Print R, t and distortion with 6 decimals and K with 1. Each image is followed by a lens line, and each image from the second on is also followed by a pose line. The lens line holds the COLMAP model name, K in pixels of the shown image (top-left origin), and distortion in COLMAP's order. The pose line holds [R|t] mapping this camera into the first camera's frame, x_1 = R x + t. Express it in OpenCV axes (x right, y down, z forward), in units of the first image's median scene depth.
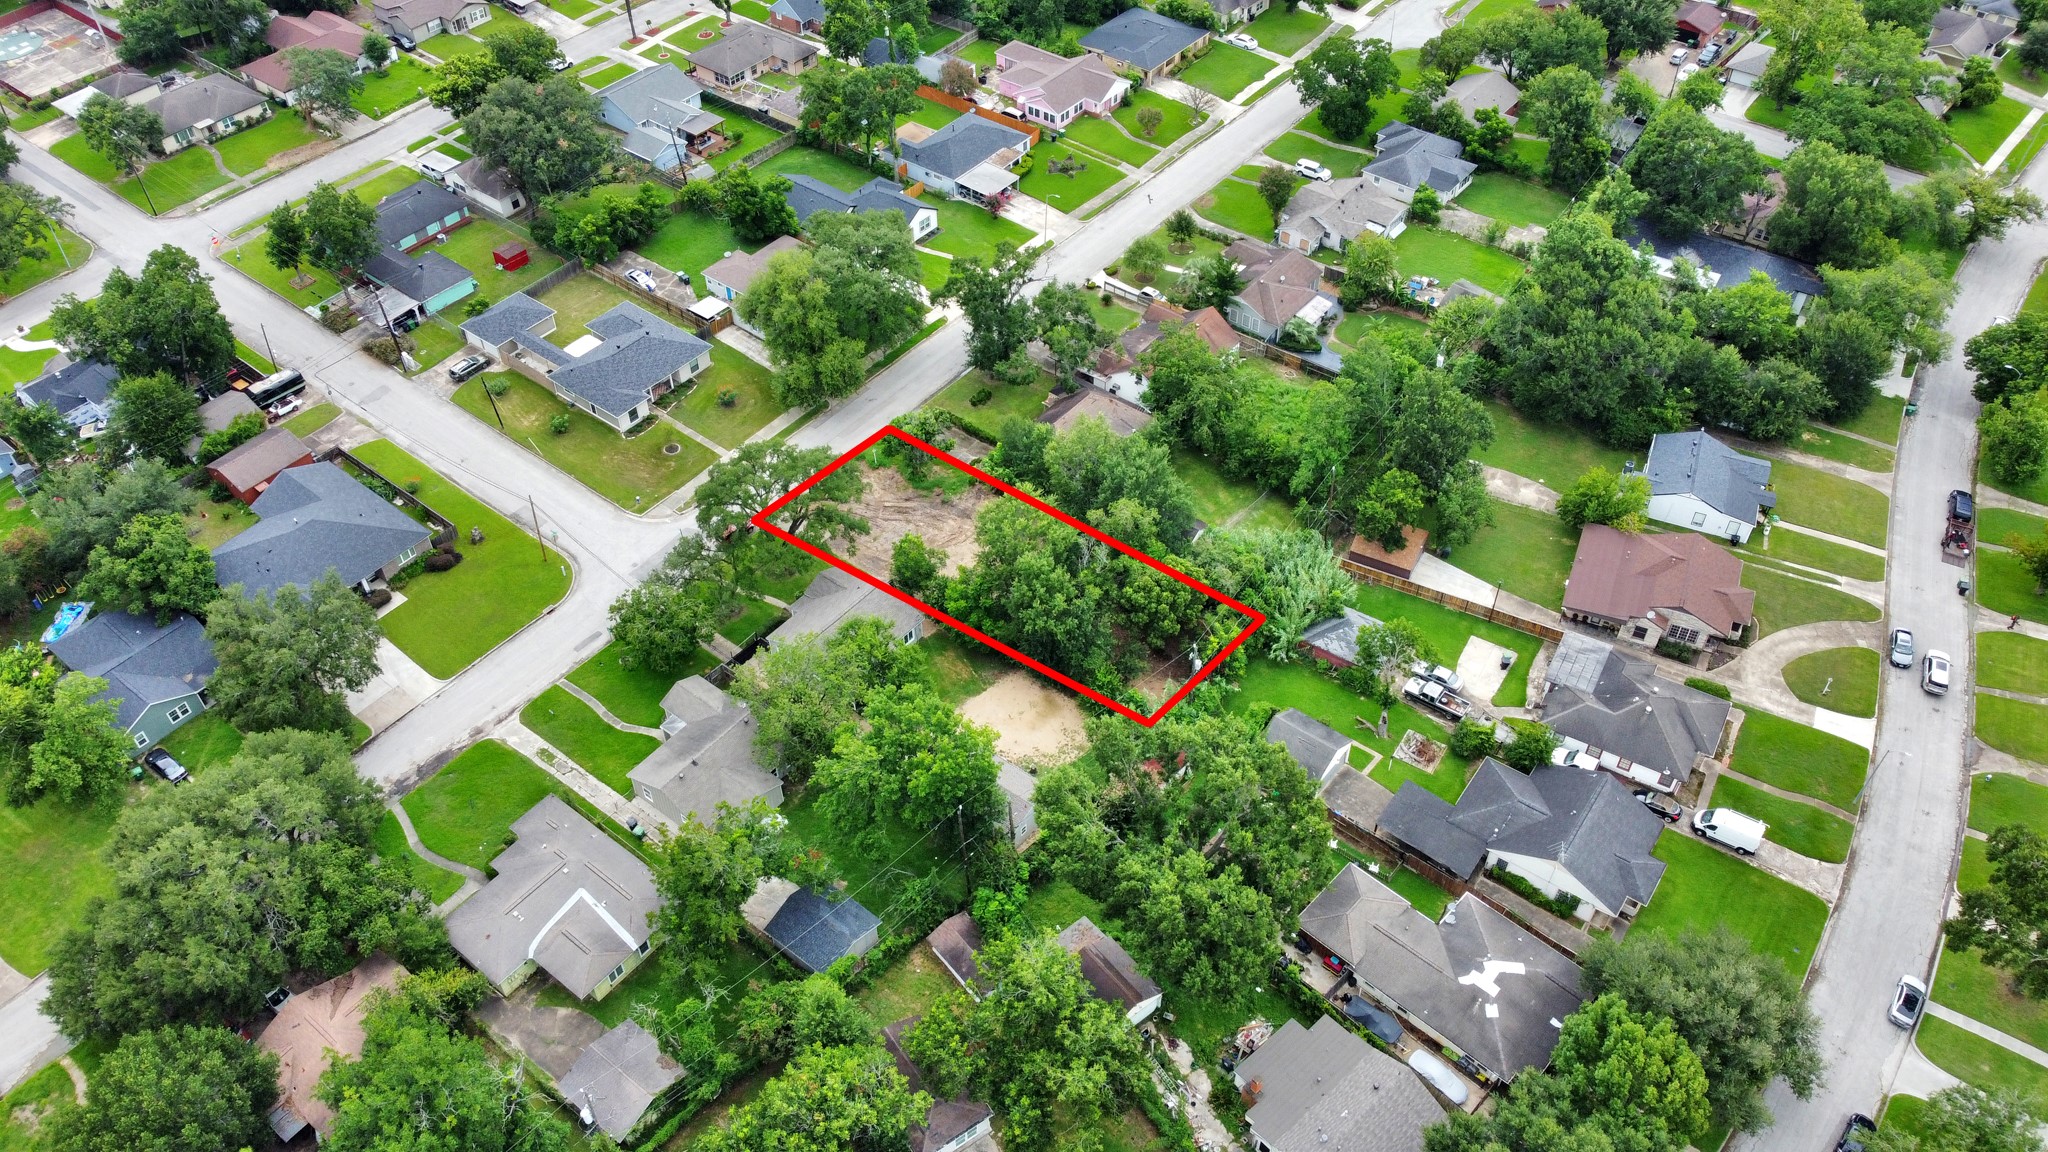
lens RADIAL K [[1555.8, 0, 1019.0], [0, 1555.8, 564.4], [0, 0, 1]] dist [0.001690, -0.007577]
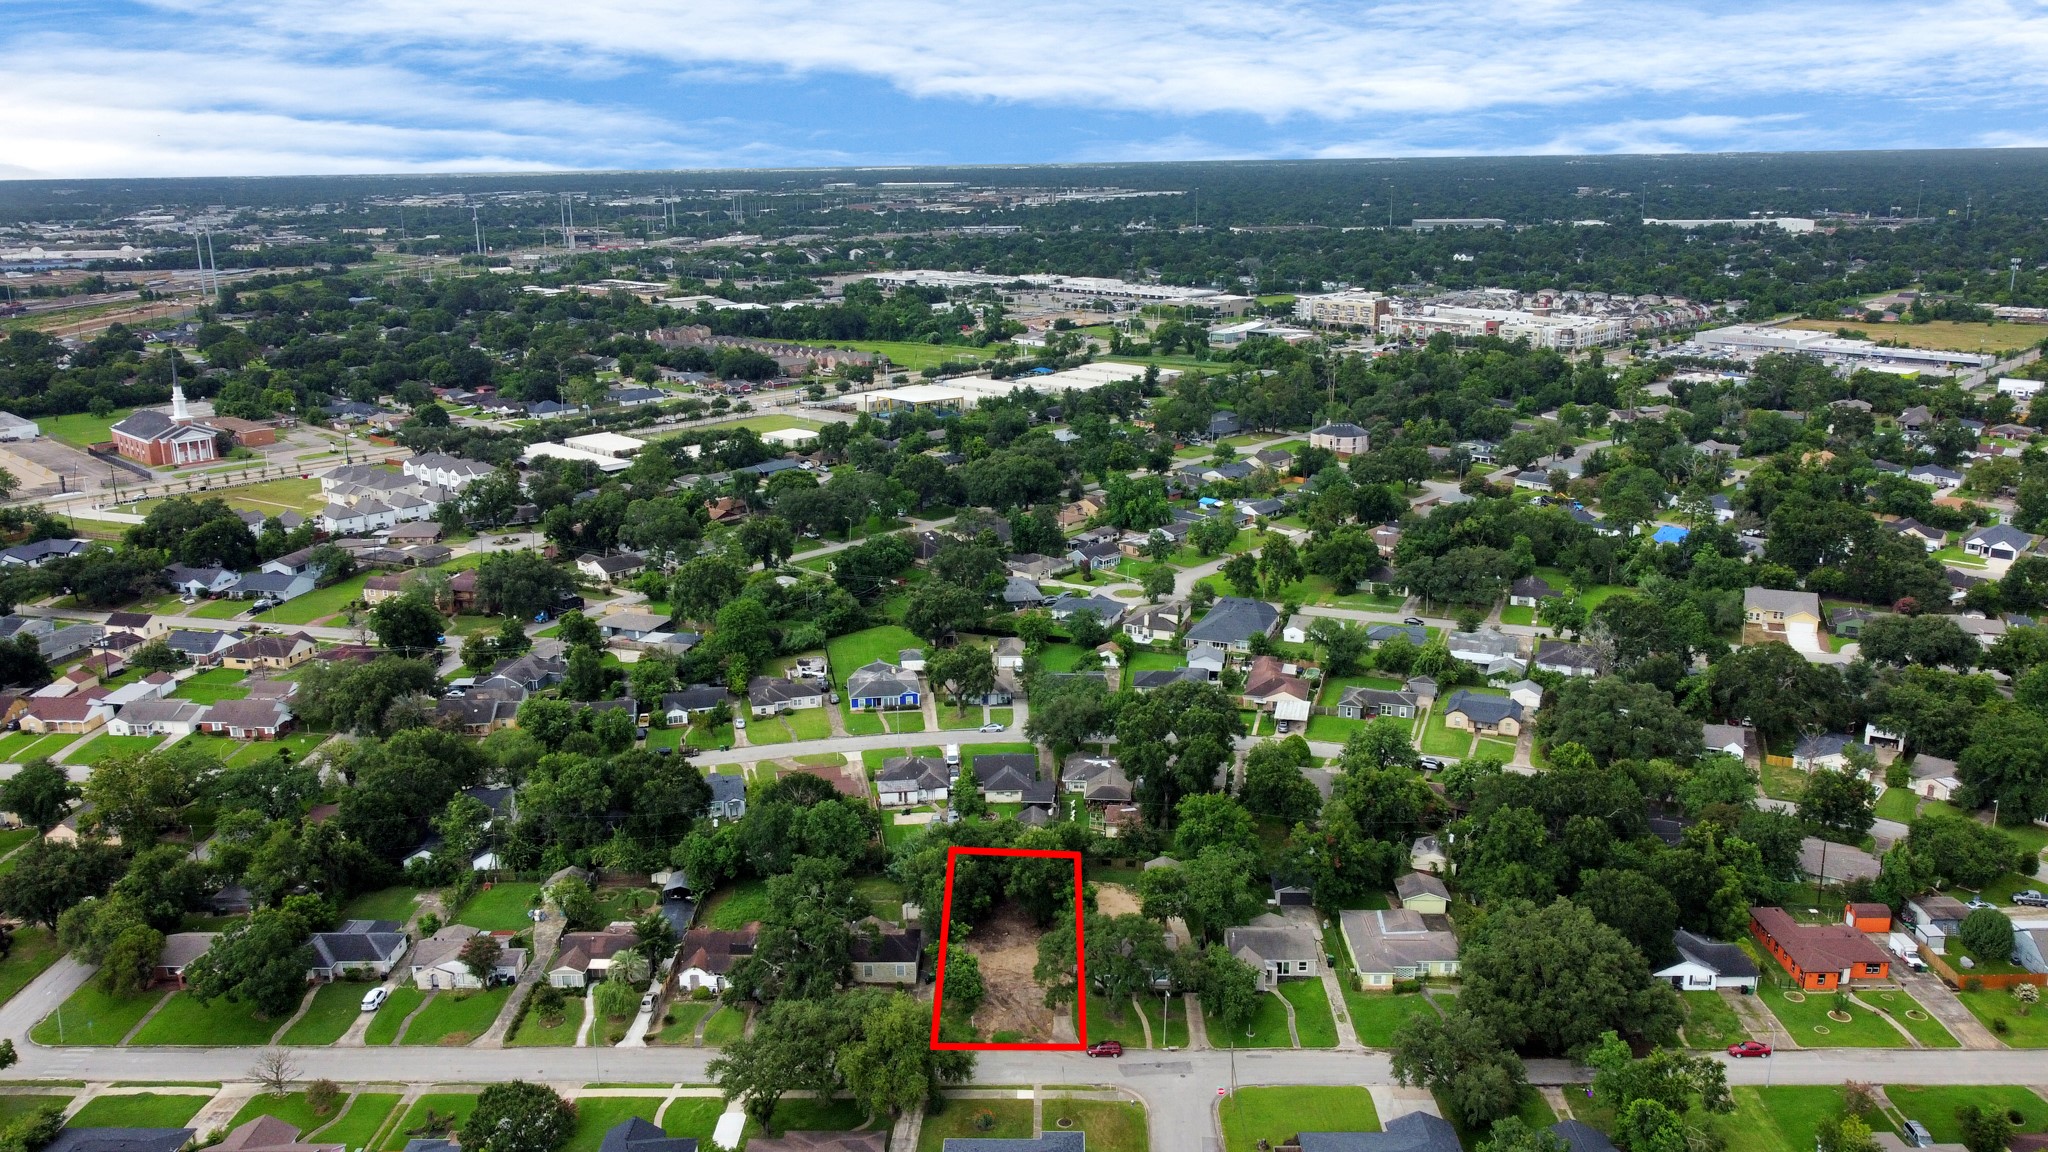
lens RADIAL K [[1555.8, 0, 1019.0], [0, 1555.8, 564.4], [0, 0, 1]] dist [0.001690, -0.007577]
pose [[-0.604418, -0.190423, 0.773575, -0.924733], [0.570067, 0.574921, 0.586932, -0.906727], [-0.556510, 0.795742, -0.238939, 0.939012]]
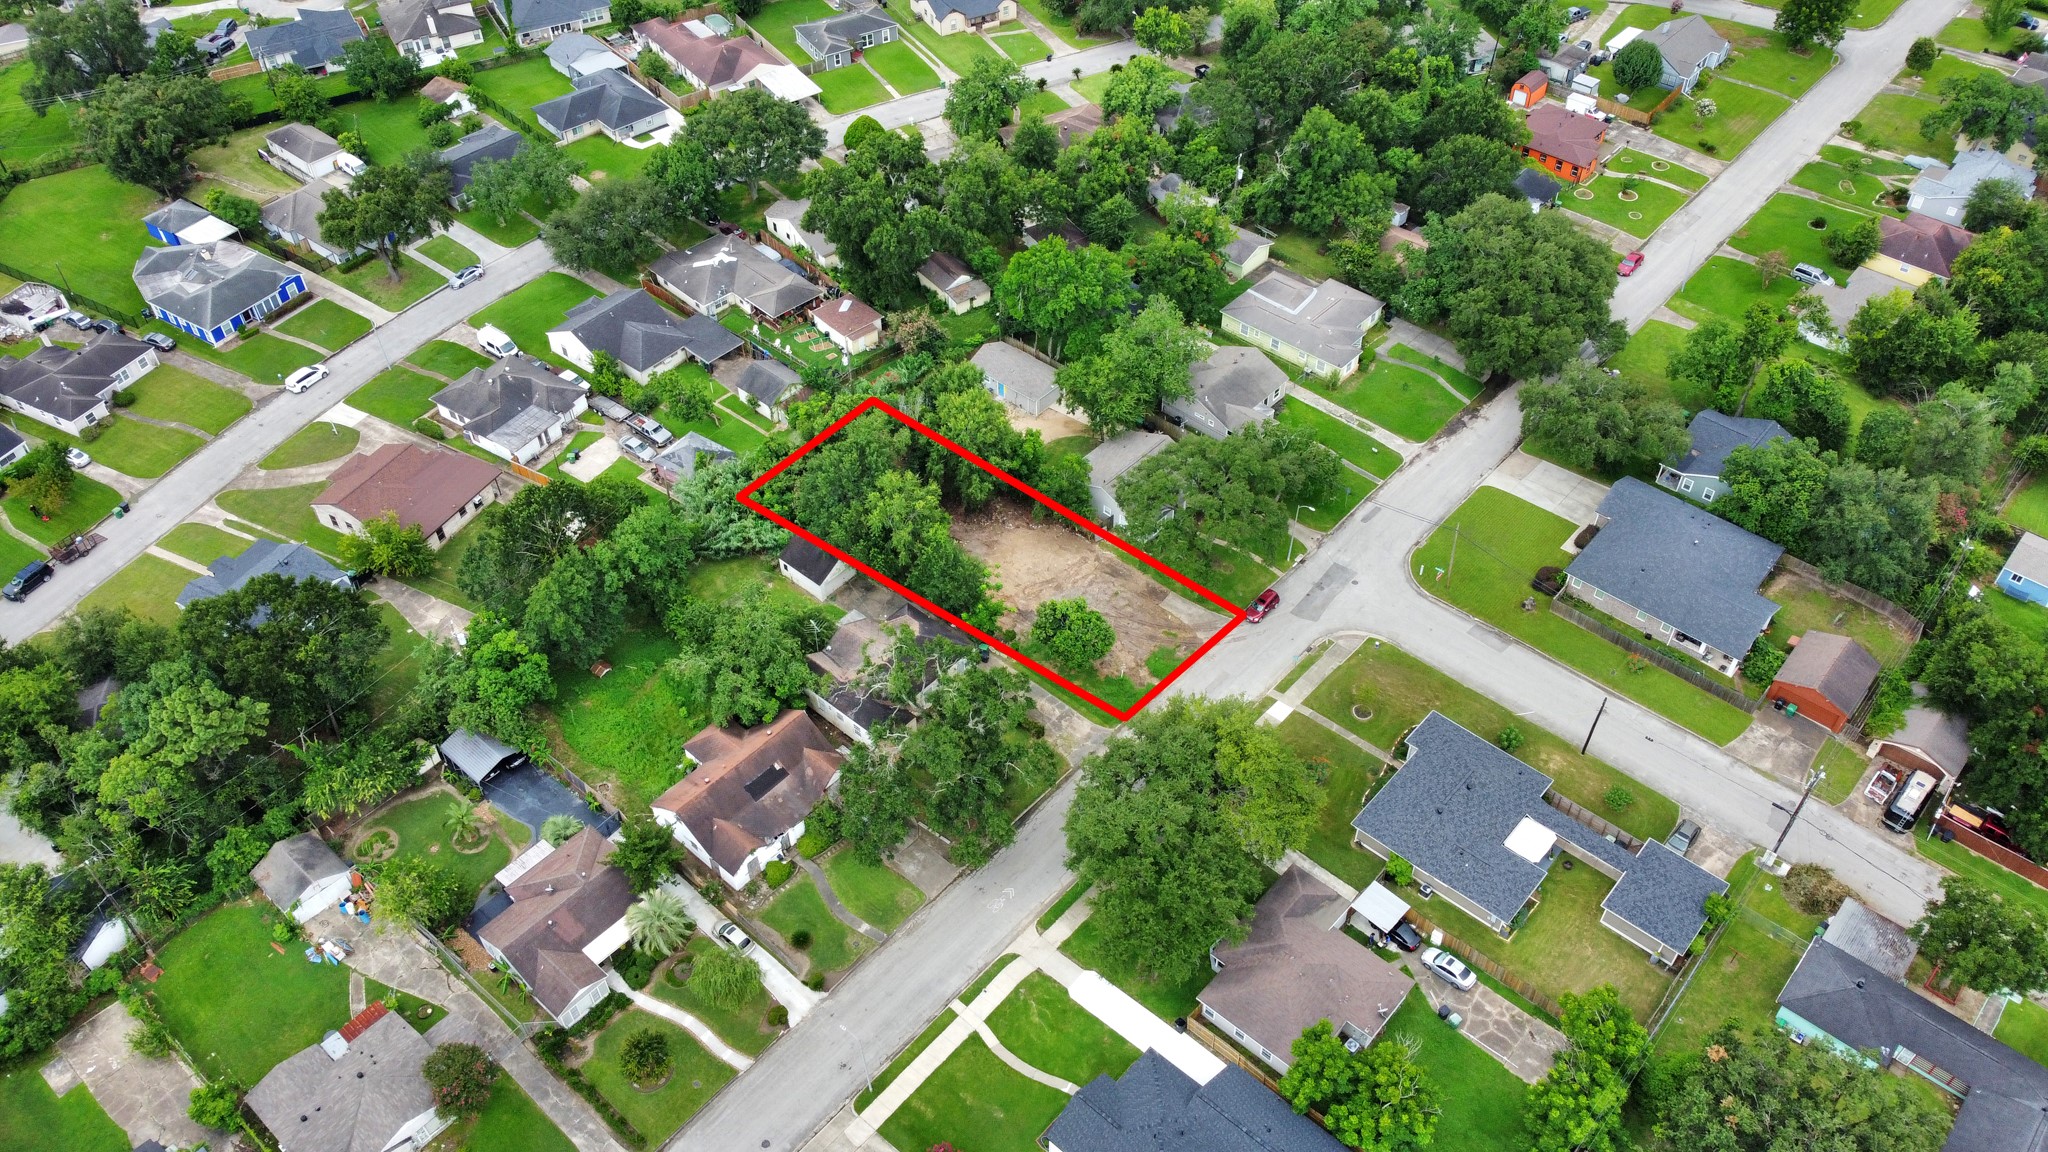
lens RADIAL K [[1555.8, 0, 1019.0], [0, 1555.8, 564.4], [0, 0, 1]] dist [0.001690, -0.007577]
pose [[-0.998007, -0.021966, 0.059156, -0.080912], [0.058663, 0.022459, 0.998025, -0.912671], [-0.023251, 0.999506, -0.021126, 0.913039]]
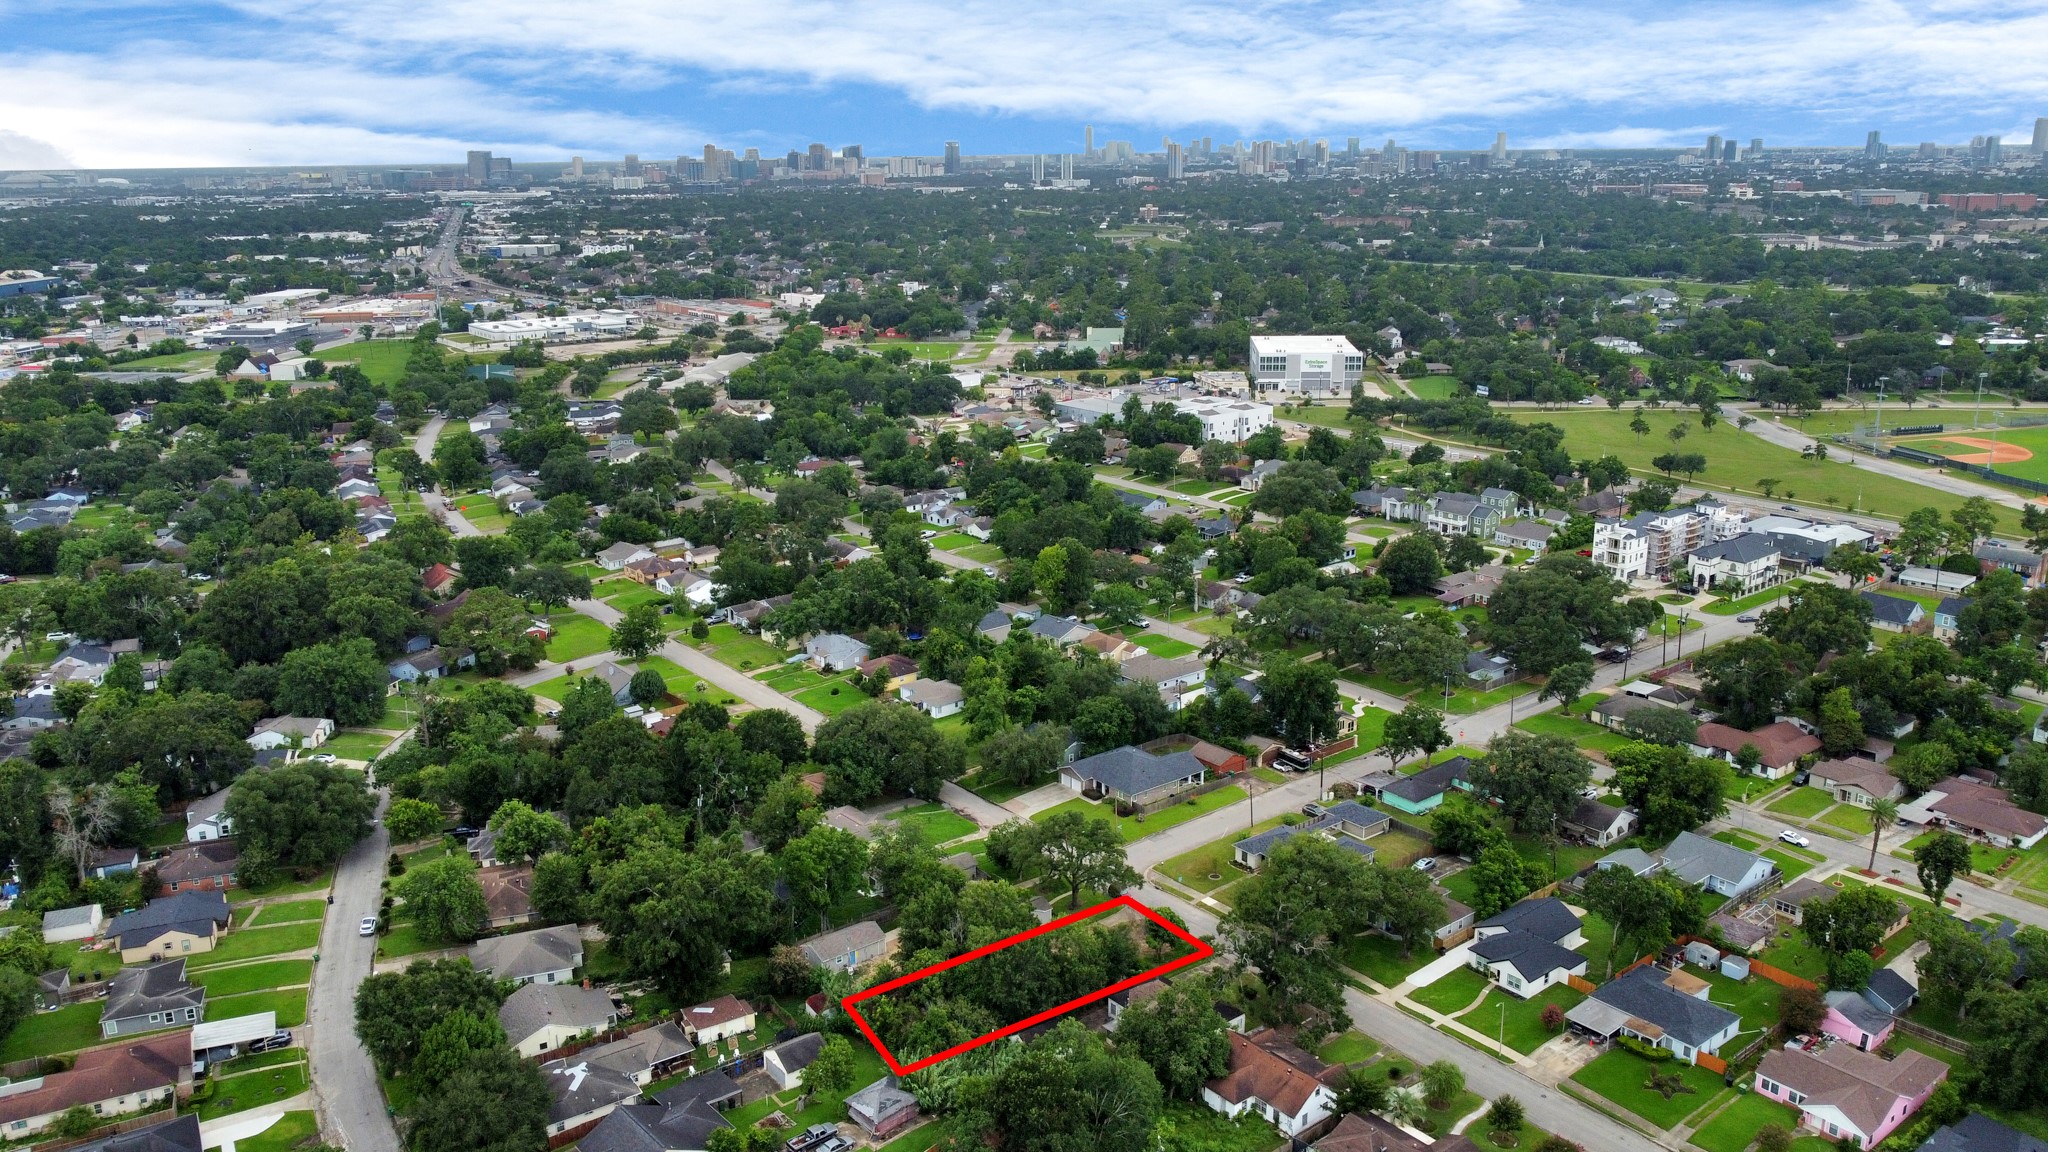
lens RADIAL K [[1555.8, 0, 1019.0], [0, 1555.8, 564.4], [0, 0, 1]] dist [0.001690, -0.007577]
pose [[-0.226618, 0.265247, -0.937171, 1.031784], [-0.670460, 0.655462, 0.347639, -0.612088], [0.706490, 0.707116, 0.029298, 0.613797]]
